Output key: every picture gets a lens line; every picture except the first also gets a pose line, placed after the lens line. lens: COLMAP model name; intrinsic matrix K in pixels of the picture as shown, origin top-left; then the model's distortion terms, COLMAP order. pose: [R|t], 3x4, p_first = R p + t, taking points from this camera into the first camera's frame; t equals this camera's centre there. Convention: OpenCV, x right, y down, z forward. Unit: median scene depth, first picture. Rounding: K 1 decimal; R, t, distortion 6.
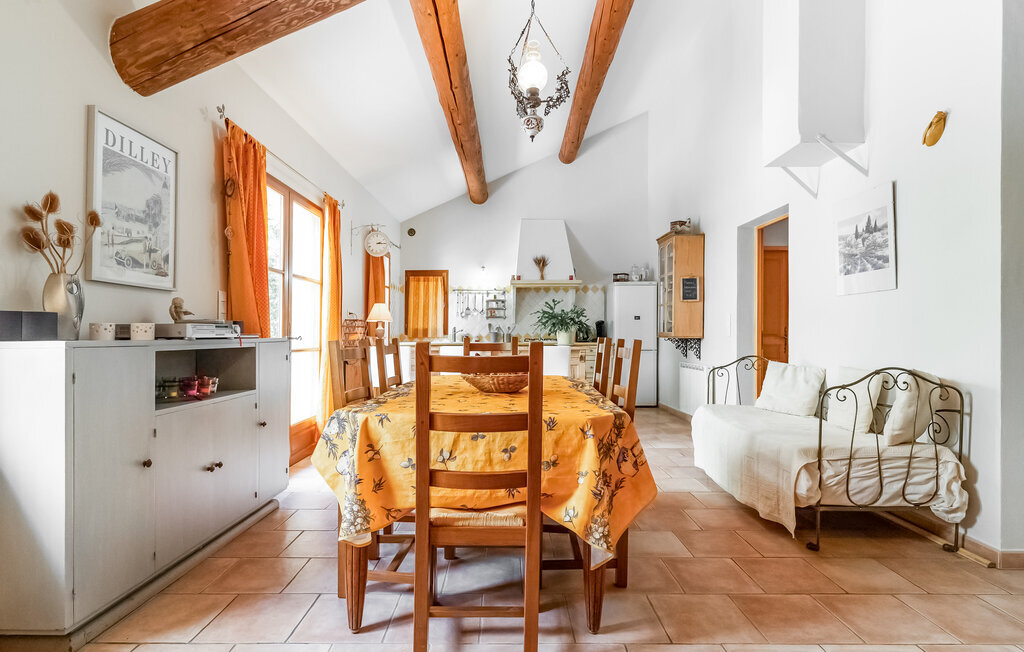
lens RADIAL K [[491.2, 0, 512.8], [0, 491.2, 340.7], [0, 0, 1]] dist [0.001129, -0.000106]
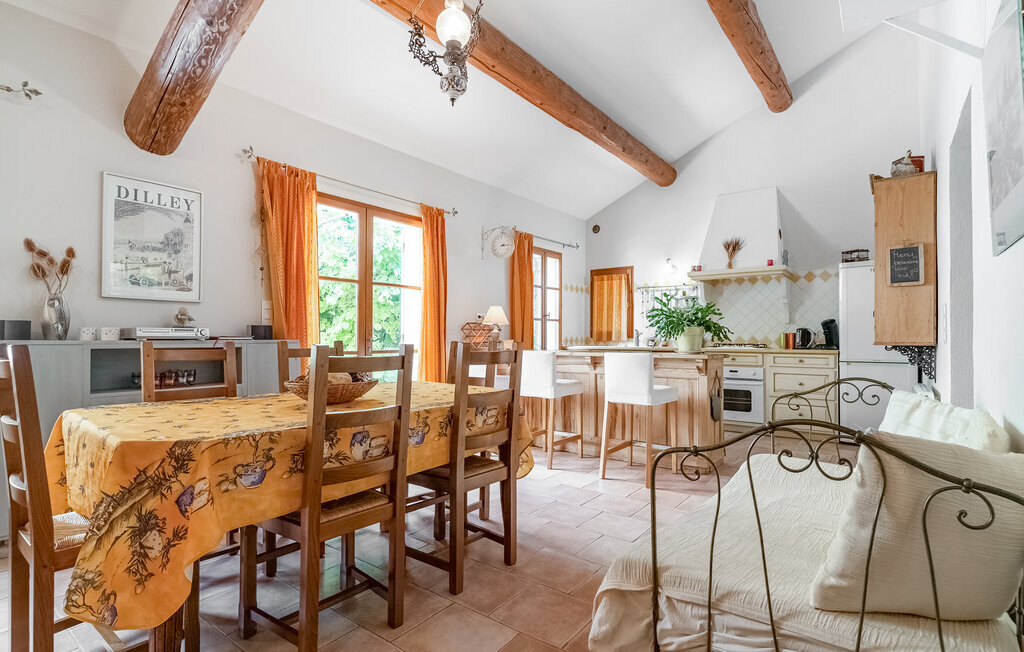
lens RADIAL K [[491.2, 0, 512.8], [0, 491.2, 340.7], [0, 0, 1]] dist [0.001129, -0.000106]
pose [[0.804016, 0.007405, -0.594561, 0.331872], [-0.011078, 0.999935, -0.002526, -0.003262], [0.594504, 0.008617, 0.804046, 0.211237]]
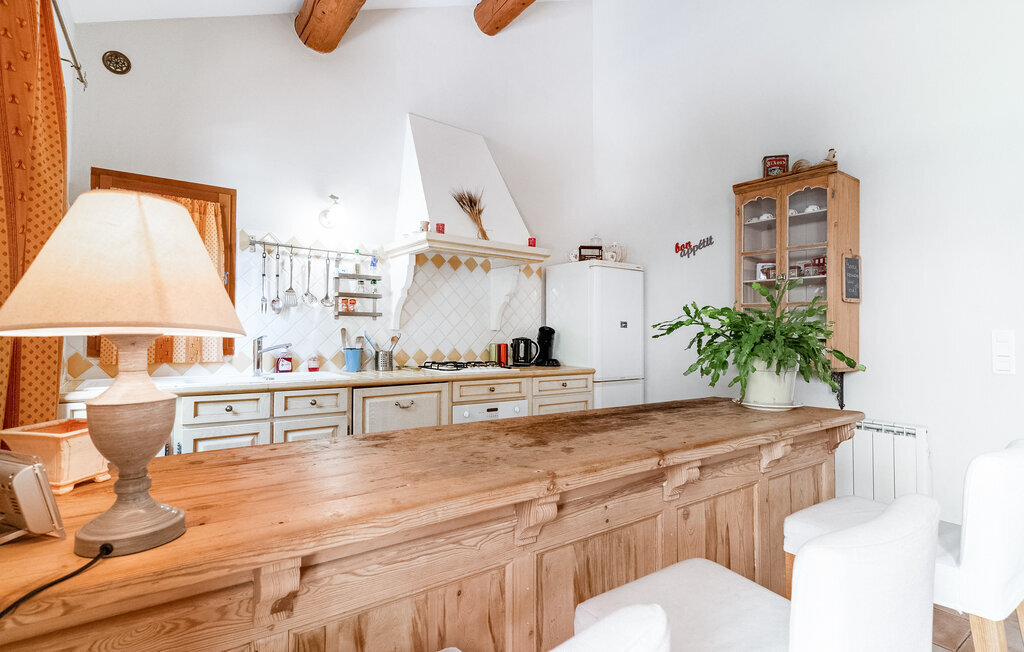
lens RADIAL K [[491.2, 0, 512.8], [0, 491.2, 340.7], [0, 0, 1]] dist [0.001129, -0.000106]
pose [[0.810159, 0.004354, 0.586194, -0.264918], [-0.006194, 0.999980, 0.001132, -0.035990], [-0.586177, -0.004548, 0.810170, 0.801402]]
